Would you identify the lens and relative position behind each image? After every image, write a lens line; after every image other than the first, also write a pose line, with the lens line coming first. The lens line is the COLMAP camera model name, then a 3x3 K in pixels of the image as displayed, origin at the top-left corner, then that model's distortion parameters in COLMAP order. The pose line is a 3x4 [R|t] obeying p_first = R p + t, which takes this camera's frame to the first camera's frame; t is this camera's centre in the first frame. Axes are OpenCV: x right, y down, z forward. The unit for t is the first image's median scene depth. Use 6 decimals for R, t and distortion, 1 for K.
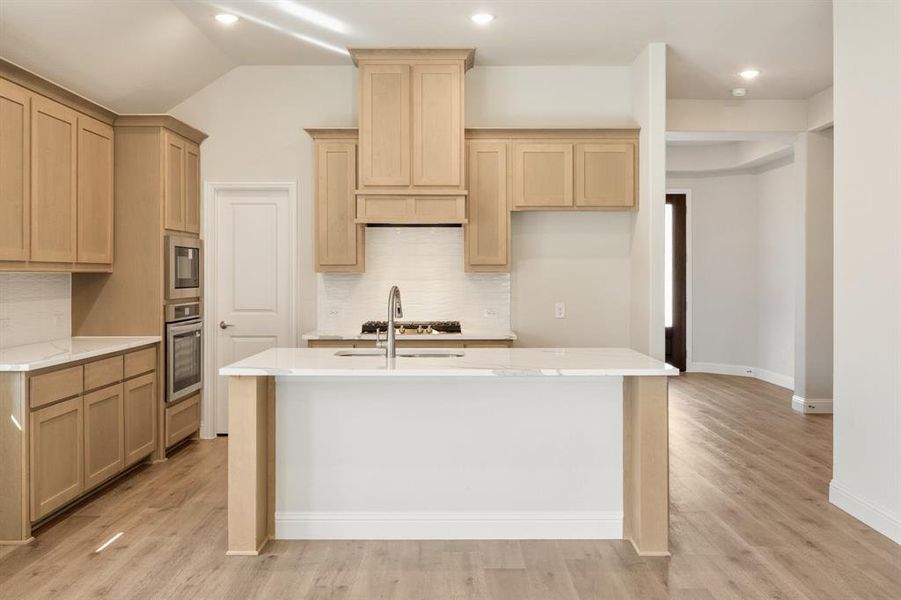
lens RADIAL K [[808.3, 0, 476.3], [0, 808.3, 280.5], [0, 0, 1]] dist [-0.009593, -0.026294]
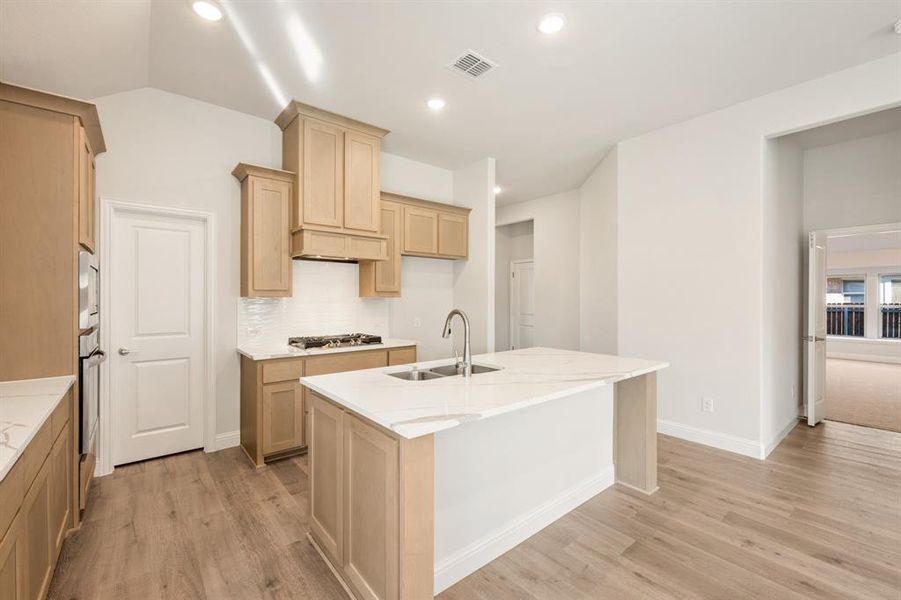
lens RADIAL K [[375.0, 0, 453.5], [0, 375.0, 298.1], [0, 0, 1]] dist [-0.006701, -0.000006]
pose [[0.781728, 0.000372, 0.623620, -0.308066], [0.004444, 0.999971, -0.006168, -0.004039], [-0.623604, 0.007593, 0.781704, 0.443148]]
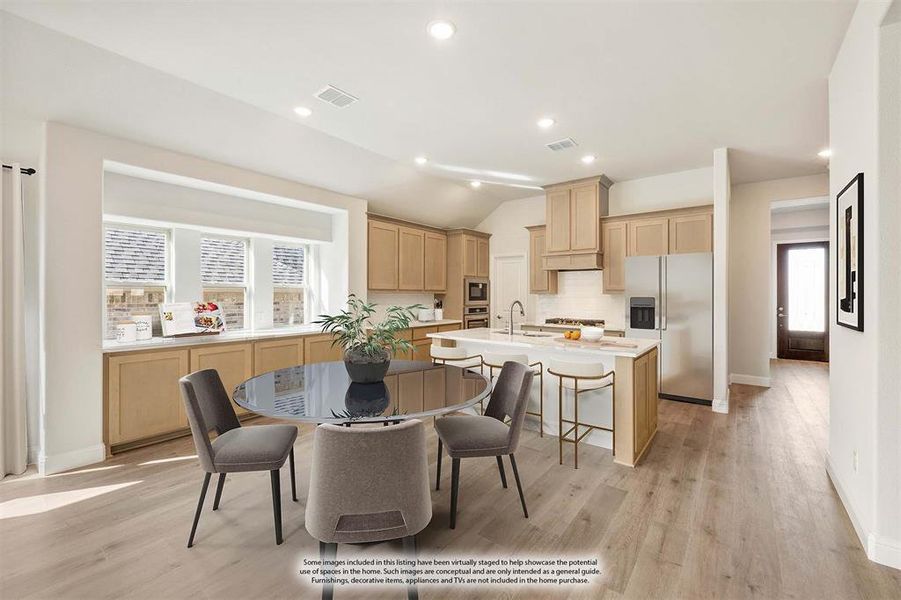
lens RADIAL K [[375.0, 0, 457.9], [0, 375.0, 295.4], [0, 0, 1]] dist [-0.006701, -0.000006]
pose [[0.780337, 0.004739, -0.625341, 0.277999], [-0.008815, 0.999955, -0.003422, -0.001481], [0.625297, 0.008183, 0.780344, 0.114611]]
